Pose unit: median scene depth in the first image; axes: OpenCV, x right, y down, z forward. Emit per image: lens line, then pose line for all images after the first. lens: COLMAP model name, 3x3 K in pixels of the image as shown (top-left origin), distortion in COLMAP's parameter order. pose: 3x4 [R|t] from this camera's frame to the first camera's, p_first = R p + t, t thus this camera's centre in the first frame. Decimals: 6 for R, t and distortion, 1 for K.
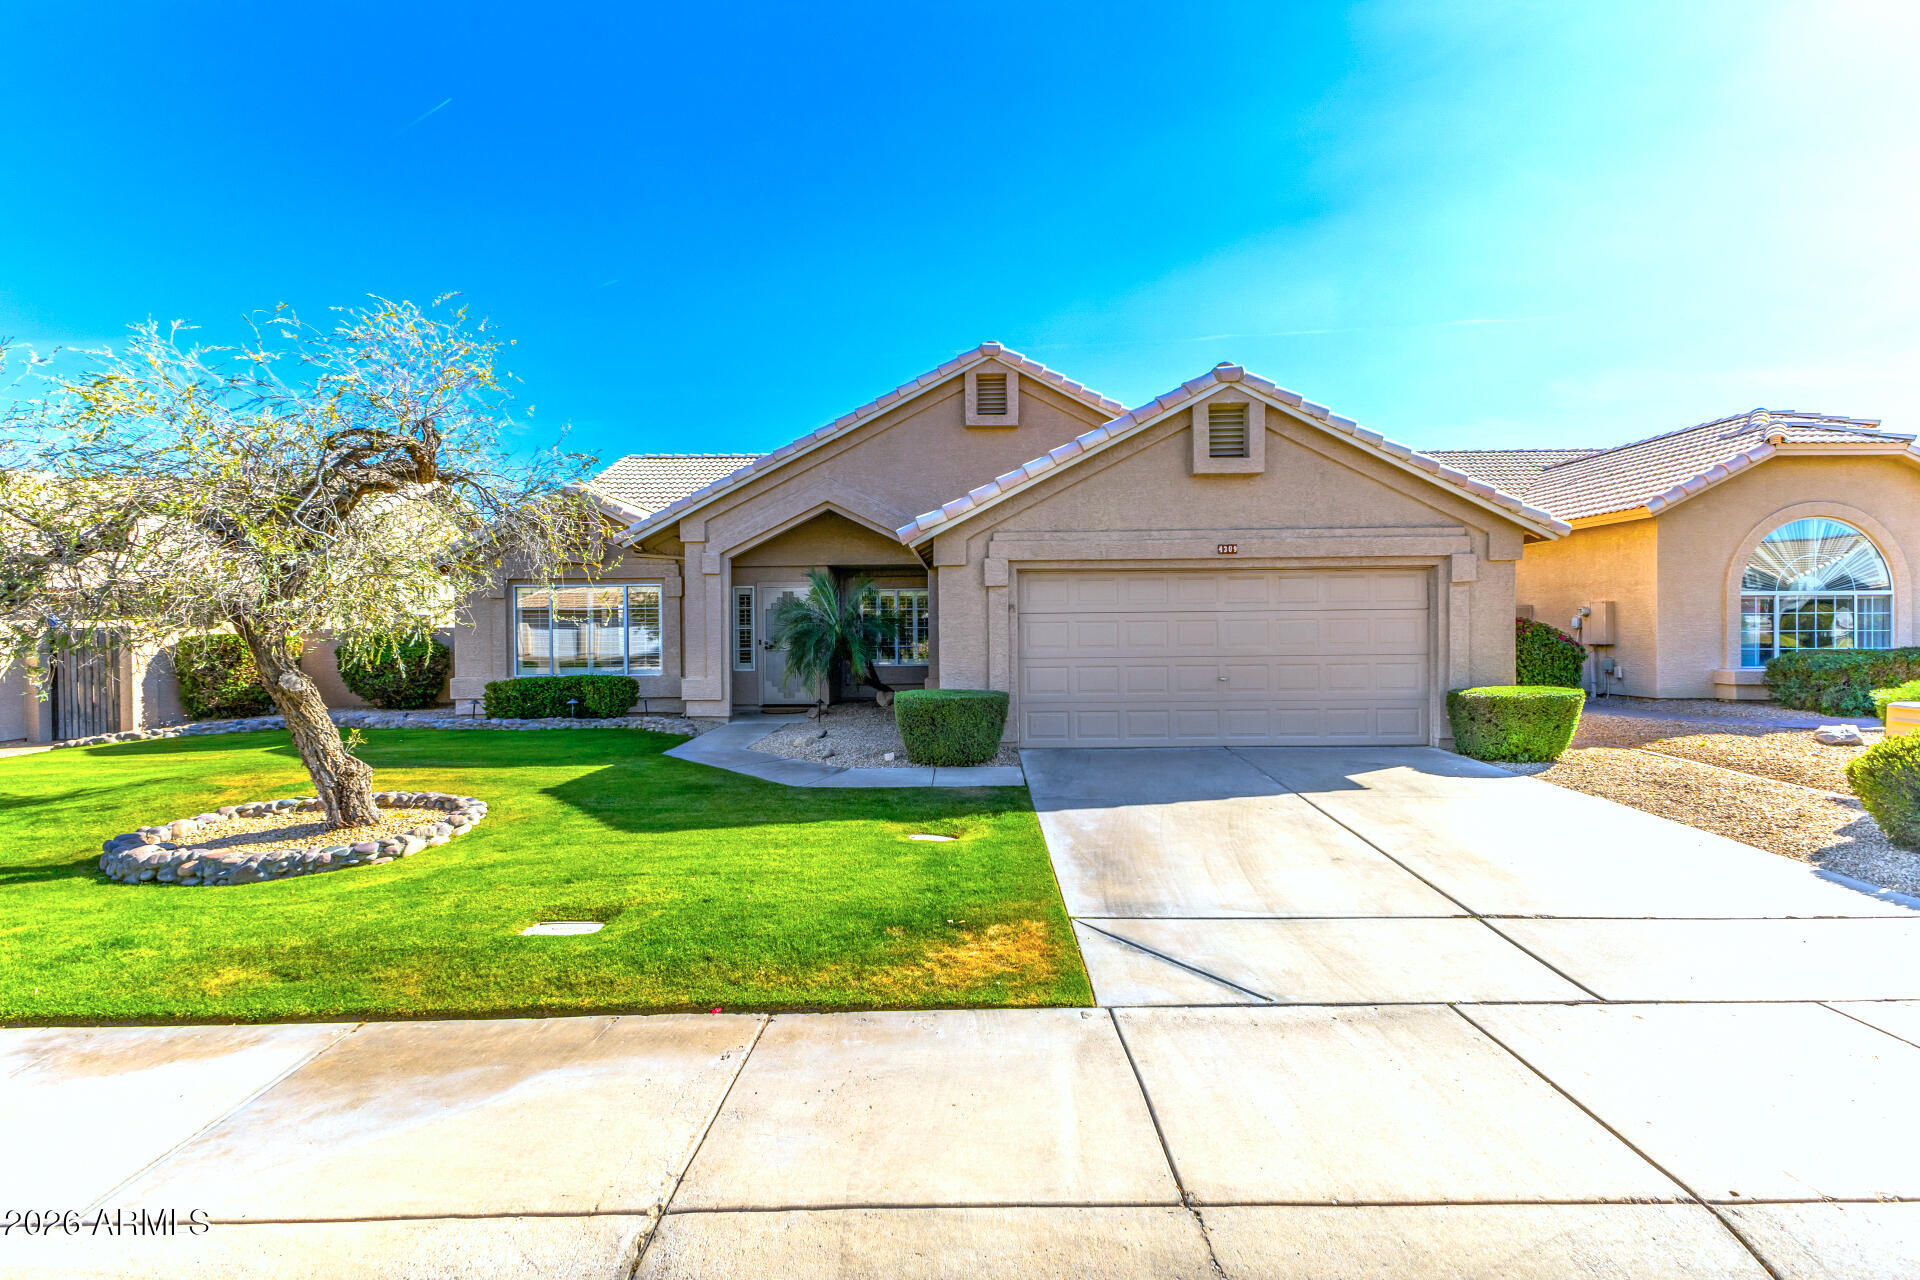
lens RADIAL K [[835.5, 0, 959.3], [0, 835.5, 634.7], [0, 0, 1]] dist [0.017707, -0.002560]
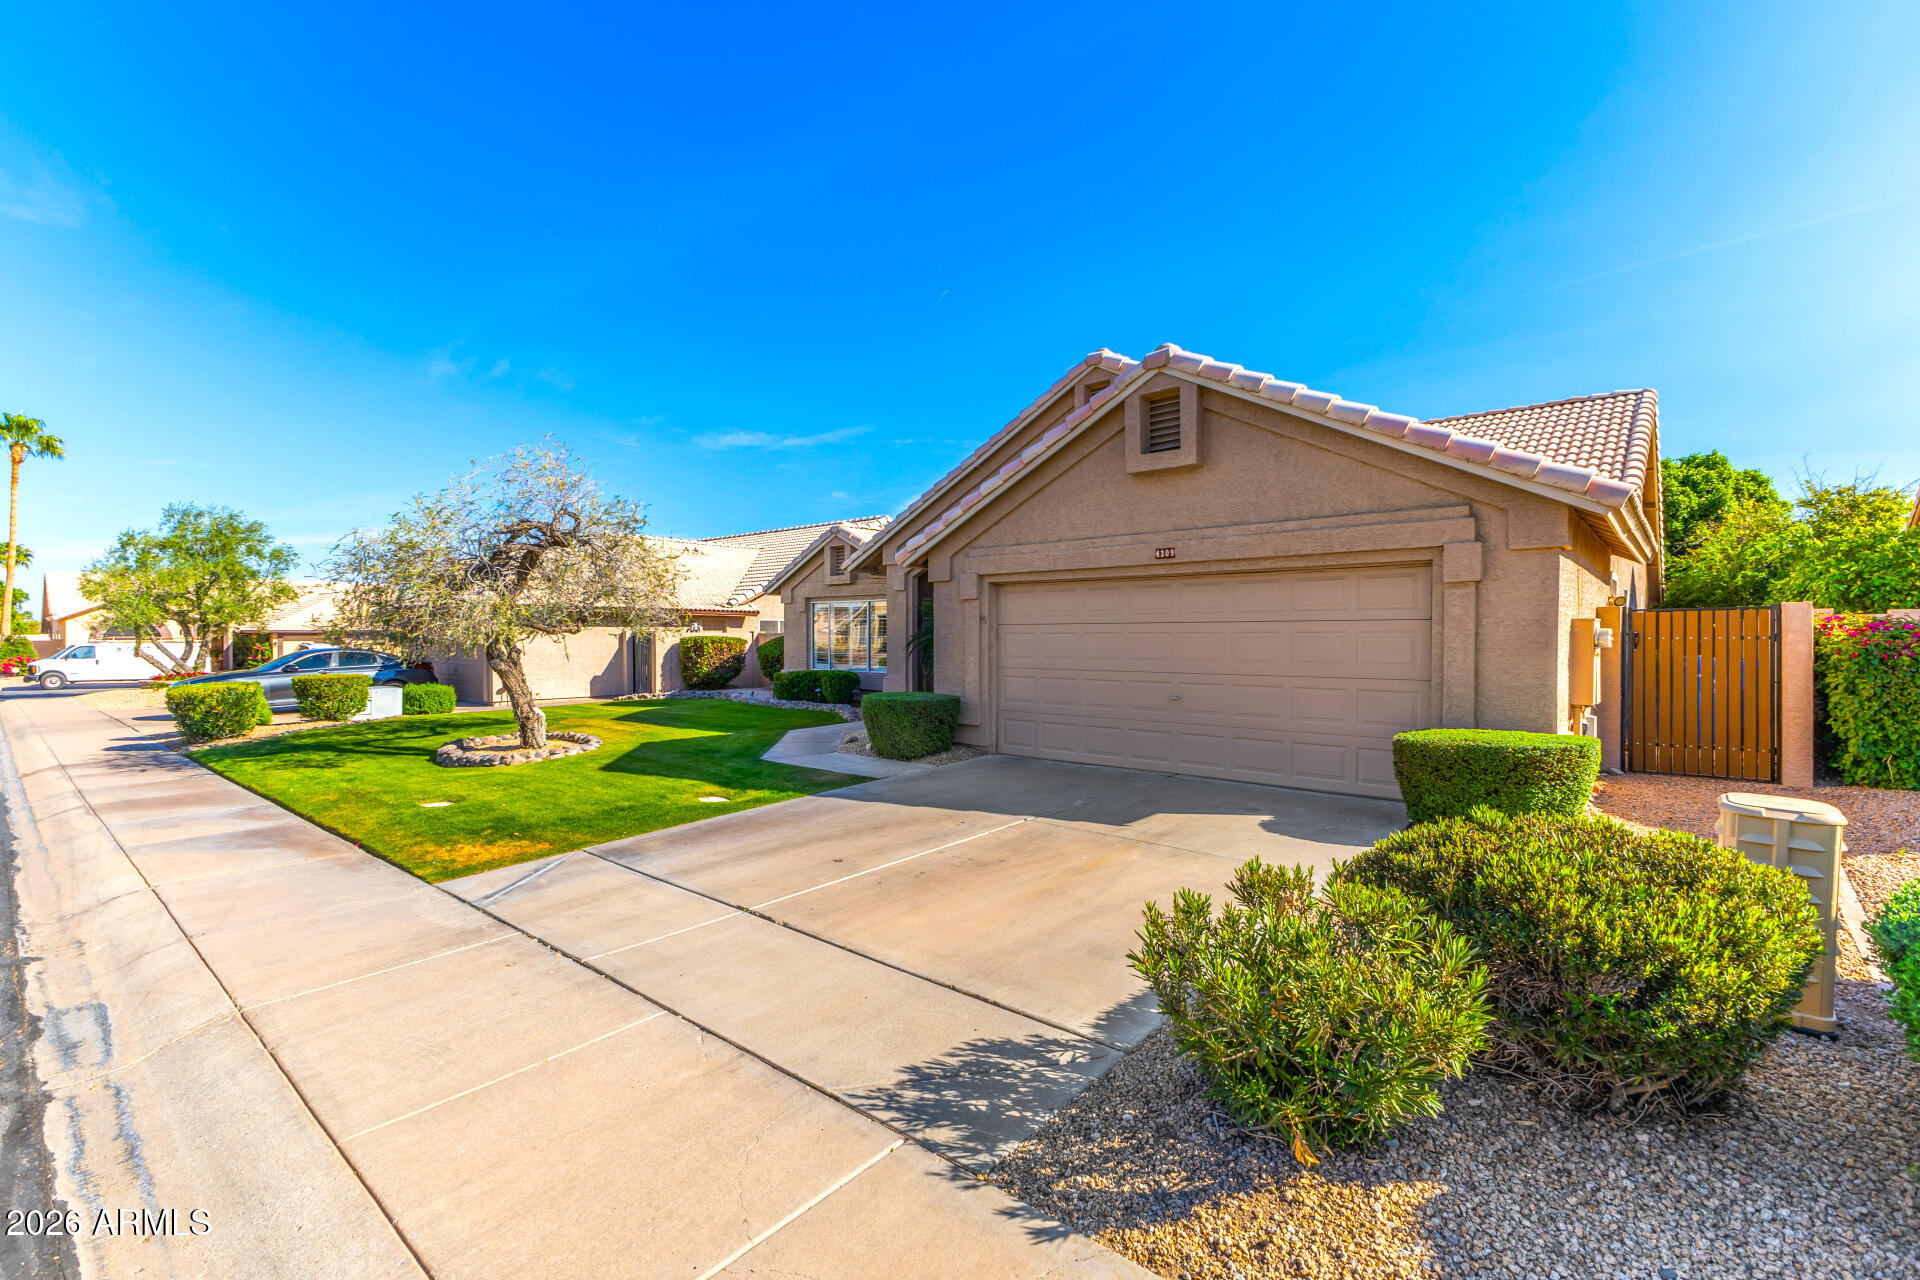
lens RADIAL K [[835.5, 0, 950.6], [0, 835.5, 637.9], [0, 0, 1]] dist [0.017707, -0.002560]
pose [[0.756913, 0.011657, -0.653412, 0.728797], [-0.011883, 0.999921, 0.004073, -0.012529], [0.653408, 0.004682, 0.756991, 0.170016]]
